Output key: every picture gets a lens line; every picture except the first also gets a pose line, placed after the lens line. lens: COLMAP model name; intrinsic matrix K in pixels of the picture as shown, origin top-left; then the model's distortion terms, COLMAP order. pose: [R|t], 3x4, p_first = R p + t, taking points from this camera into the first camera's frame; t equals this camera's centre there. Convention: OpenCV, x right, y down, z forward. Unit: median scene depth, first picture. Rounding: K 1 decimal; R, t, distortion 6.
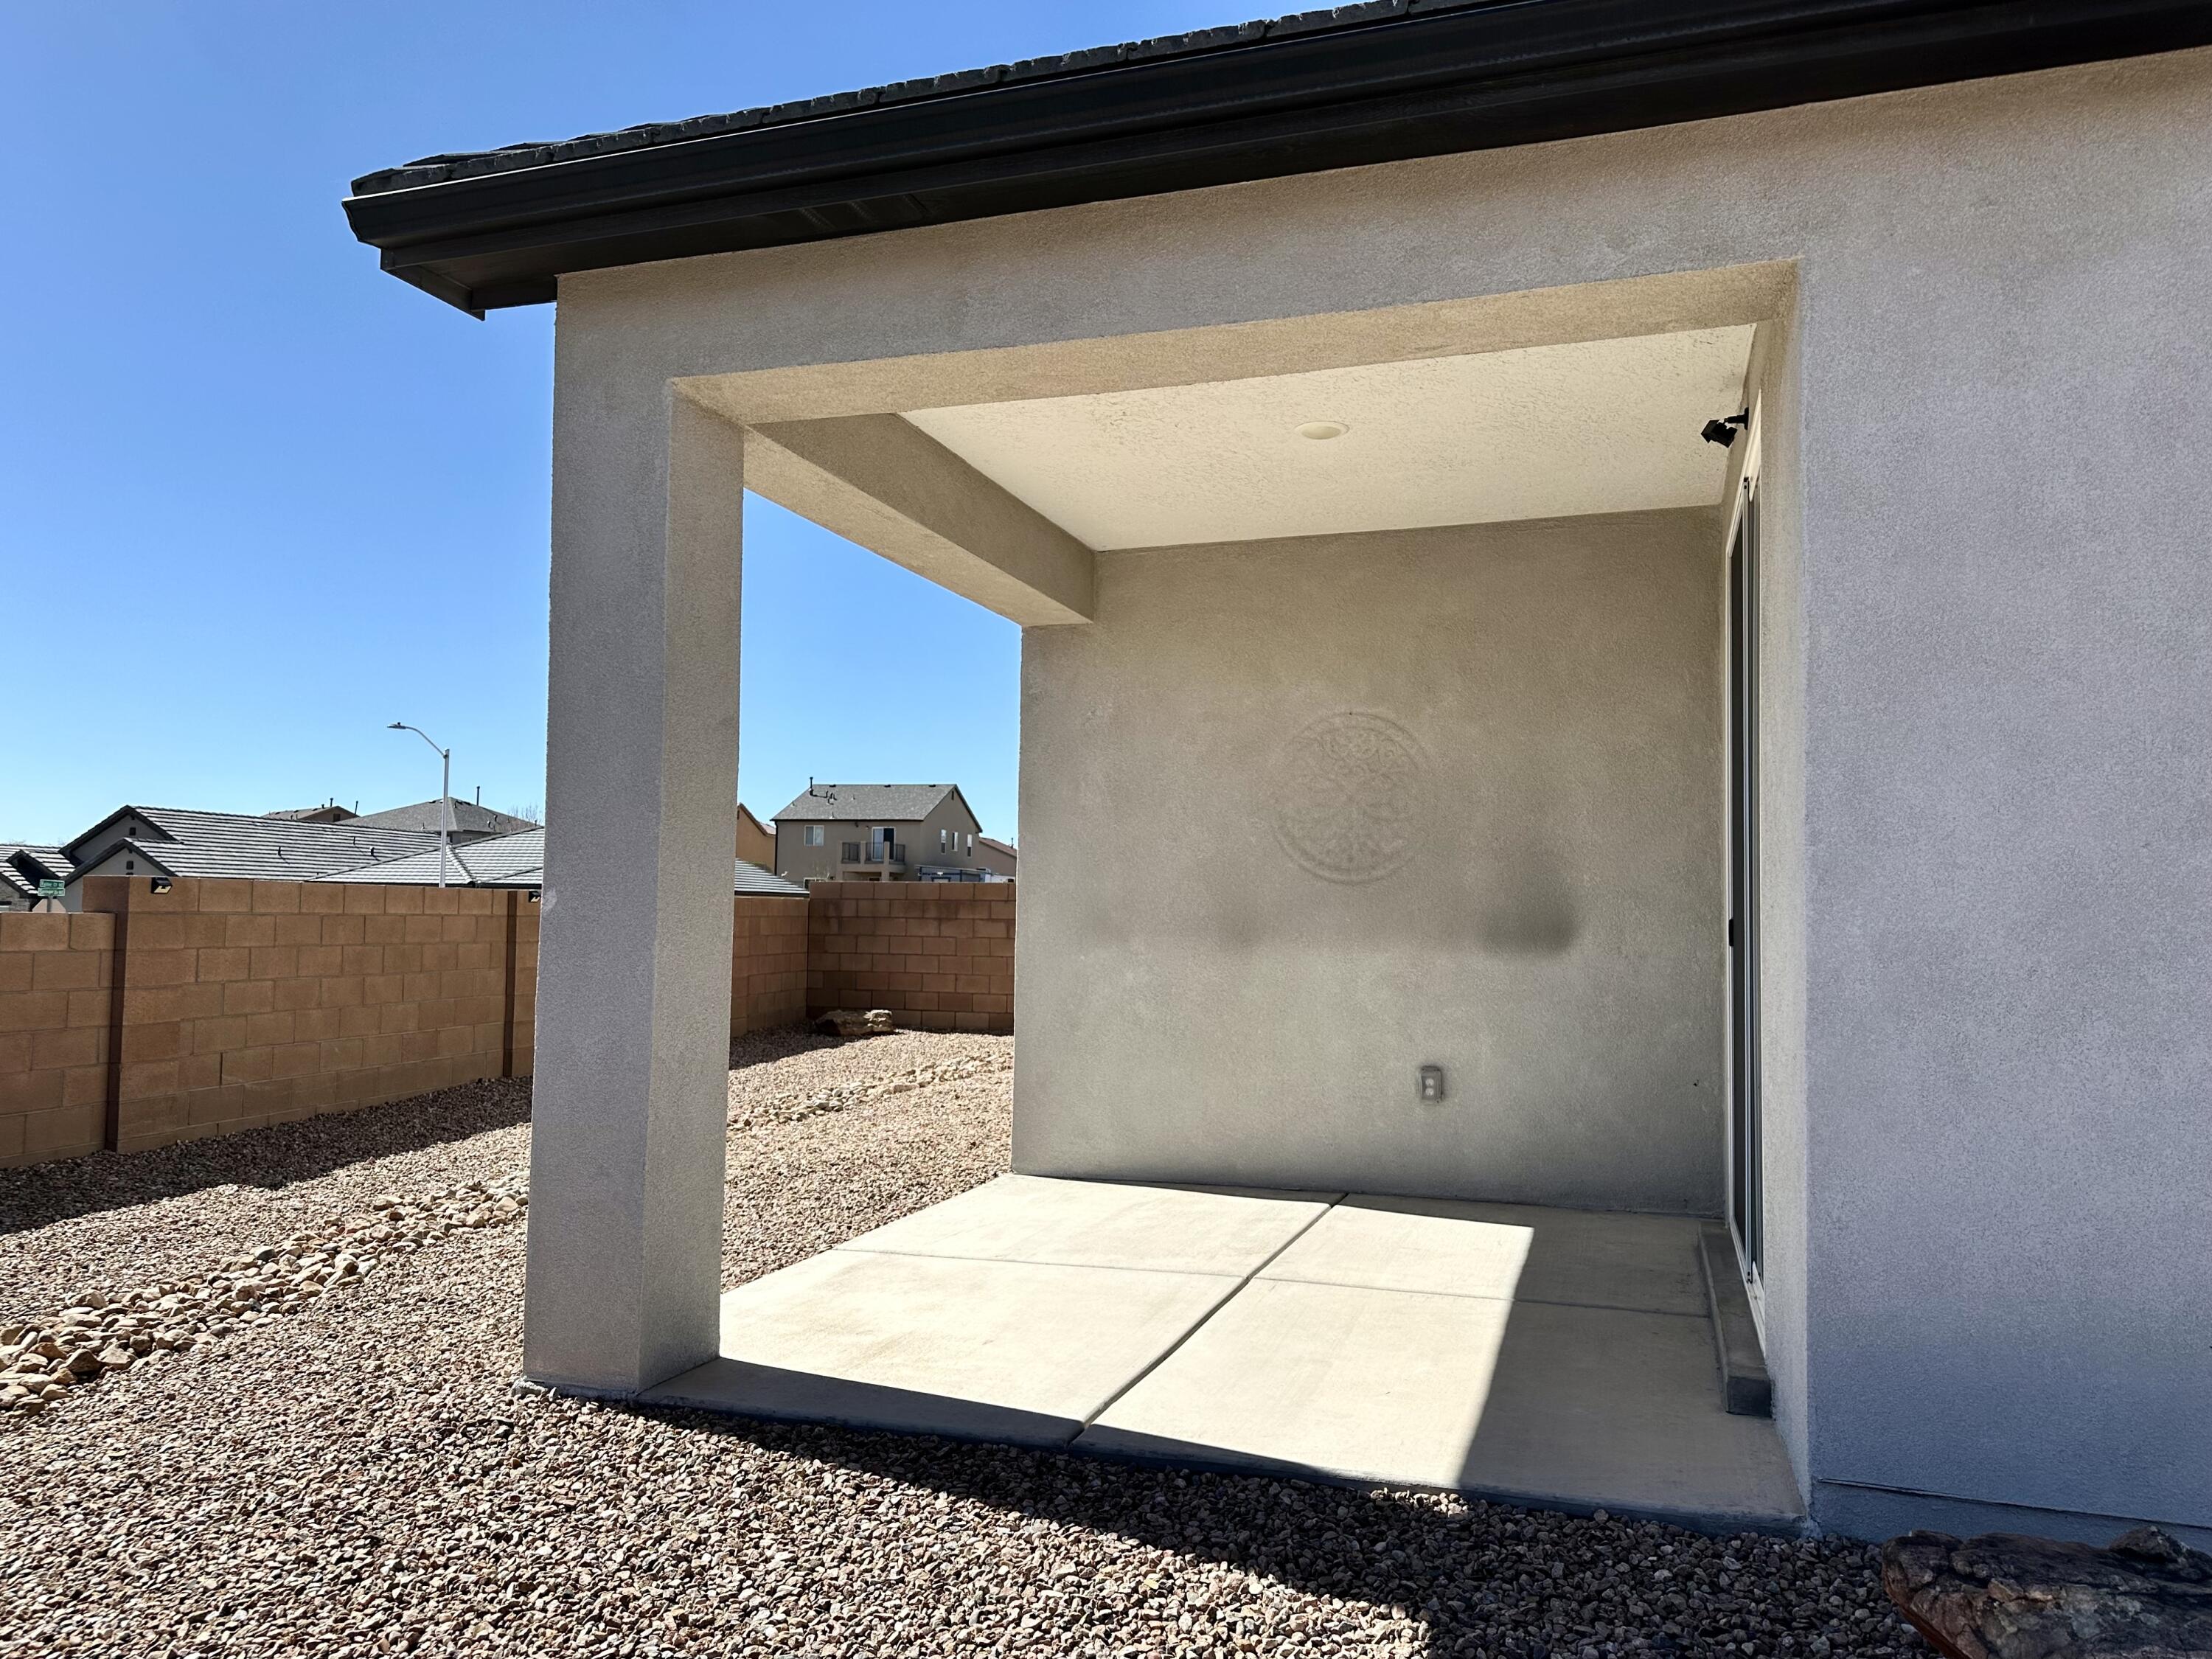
lens RADIAL K [[1566.5, 0, 1120.2], [0, 1566.5, 831.8], [0, 0, 1]] dist [0.064910, -0.074796]
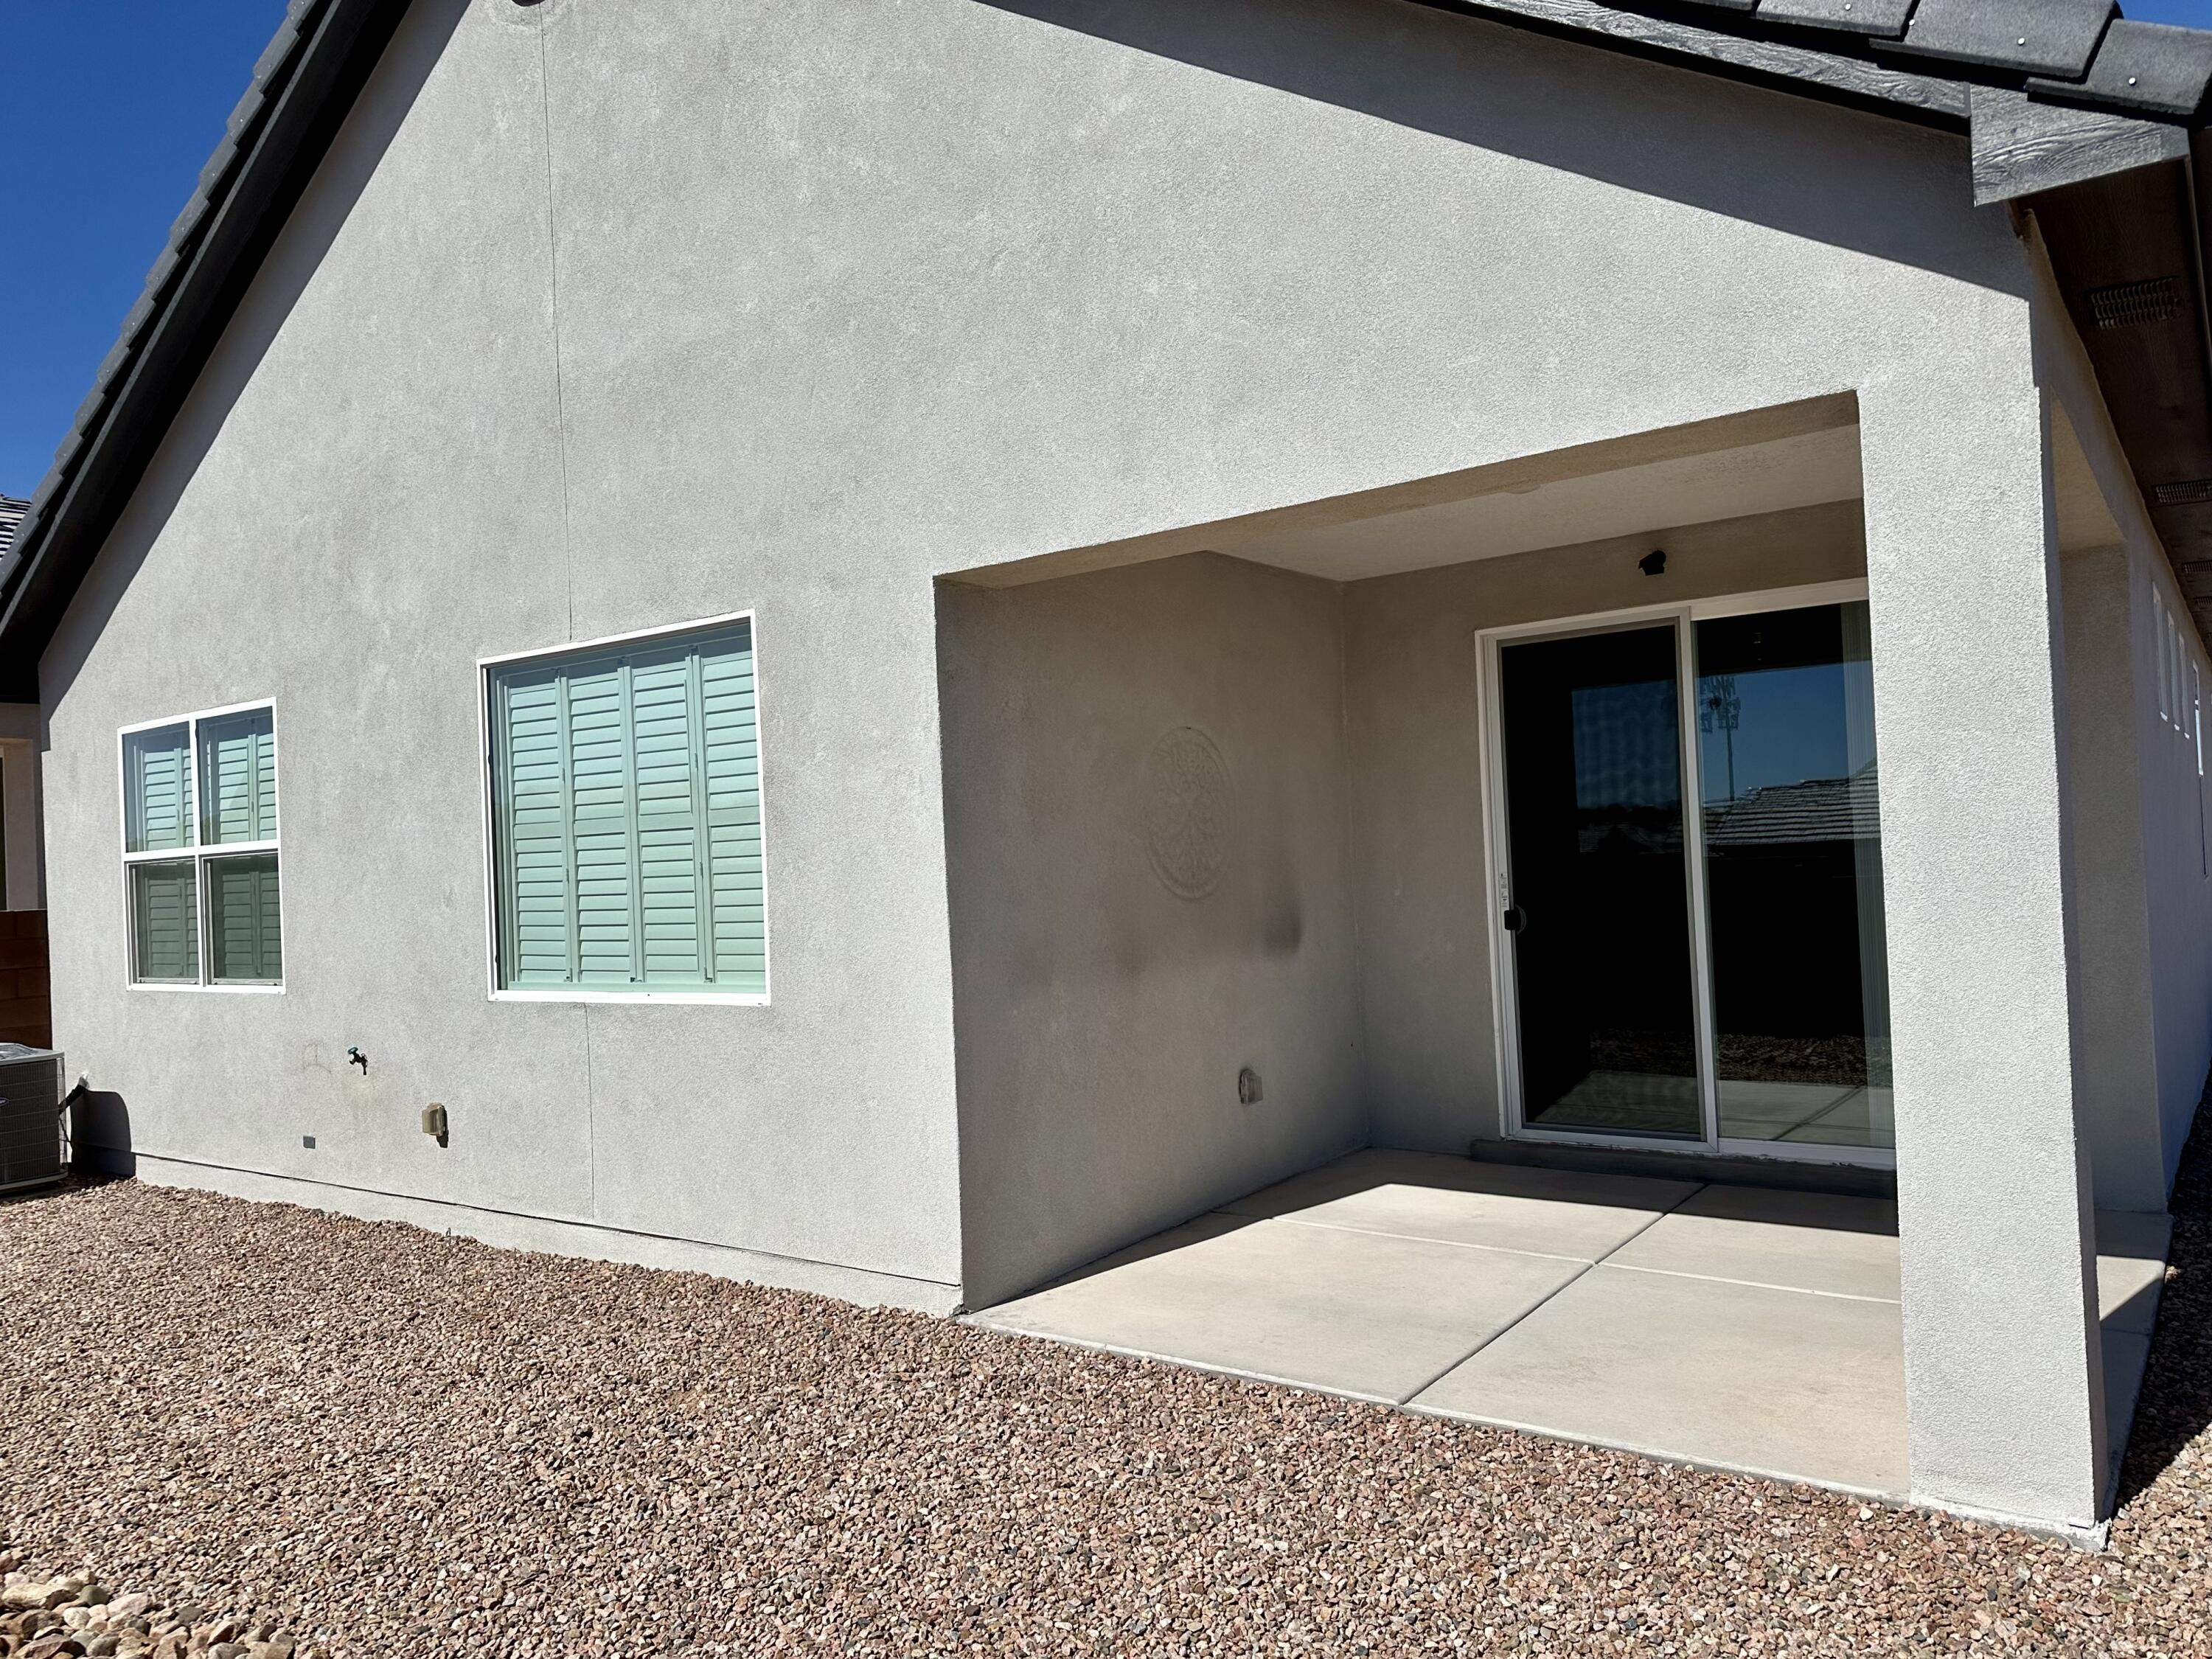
lens RADIAL K [[1584.7, 0, 1112.0], [0, 1584.7, 831.1], [0, 0, 1]] dist [0.034919, -0.033180]
pose [[0.293017, -0.009951, 0.956056, -0.829209], [-0.002110, 0.999937, 0.011054, -0.021836], [-0.956105, -0.005257, 0.292977, 0.772909]]
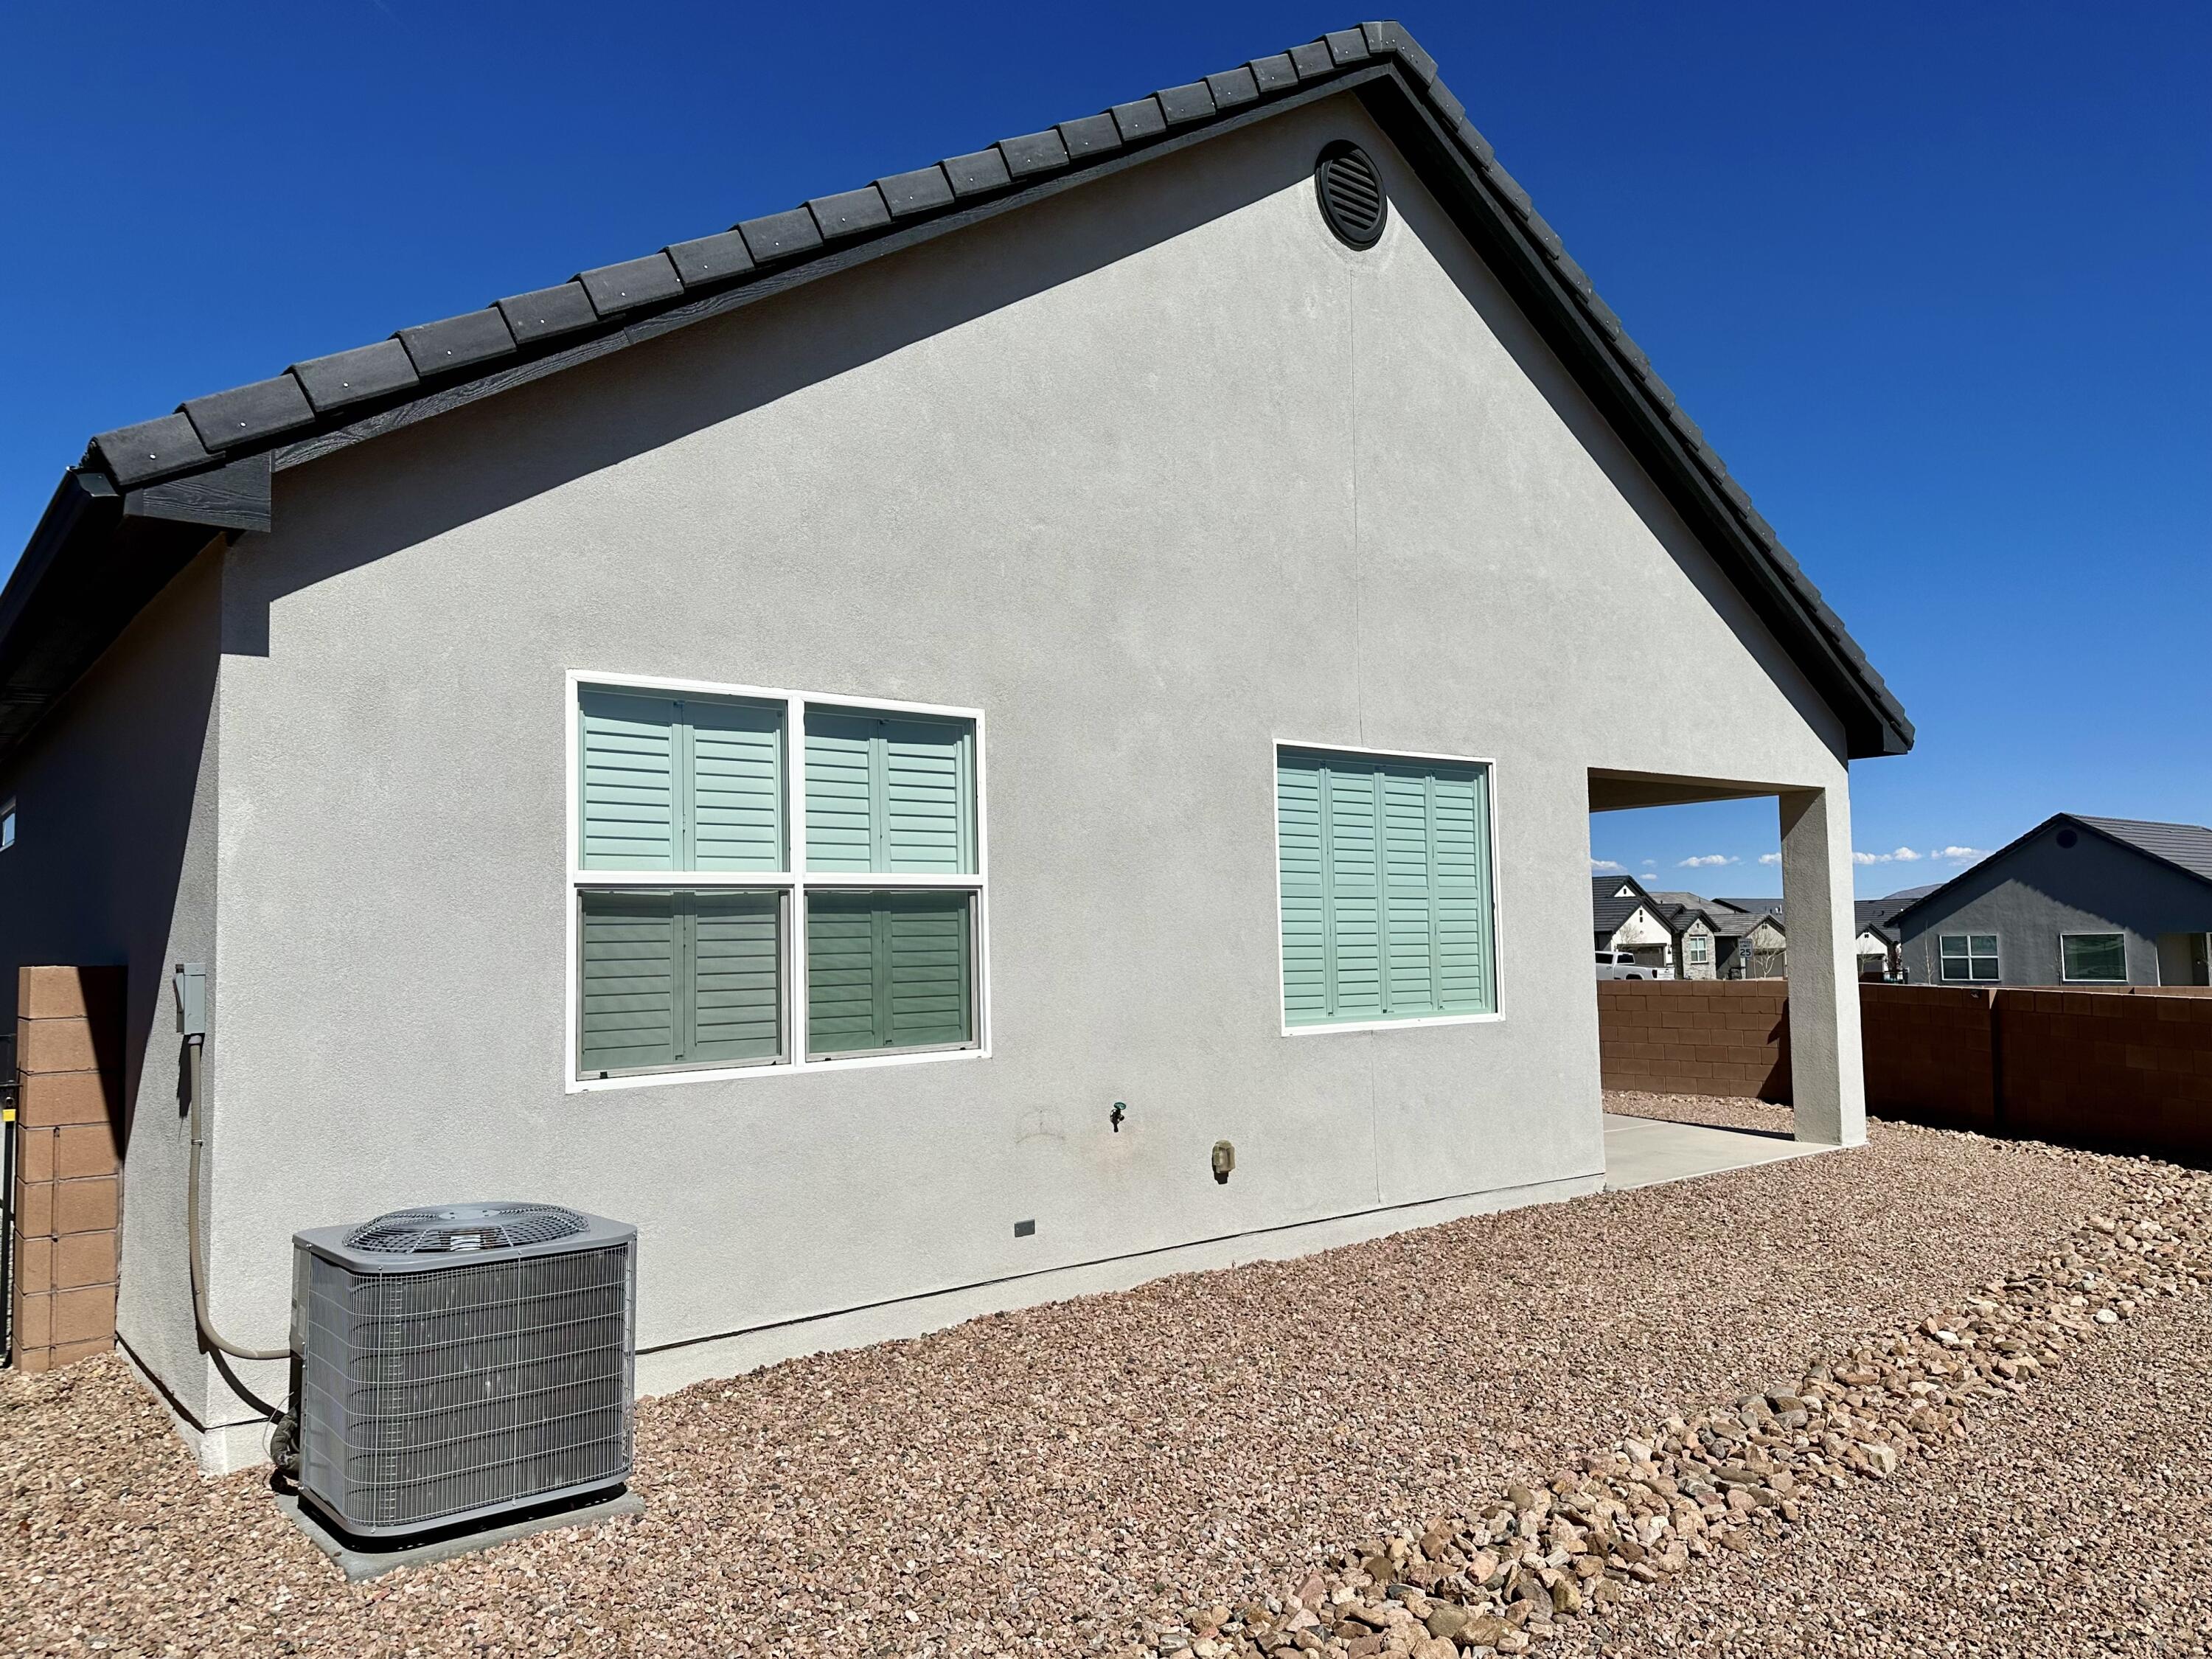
lens RADIAL K [[1545.0, 0, 1094.2], [0, 1545.0, 813.9], [0, 0, 1]] dist [-0.005082, -0.013093]
pose [[-0.837748, 0.045983, 0.544118, -0.462311], [-0.022787, 0.992636, -0.118971, 0.076514], [-0.545582, -0.112066, -0.830531, 2.519765]]
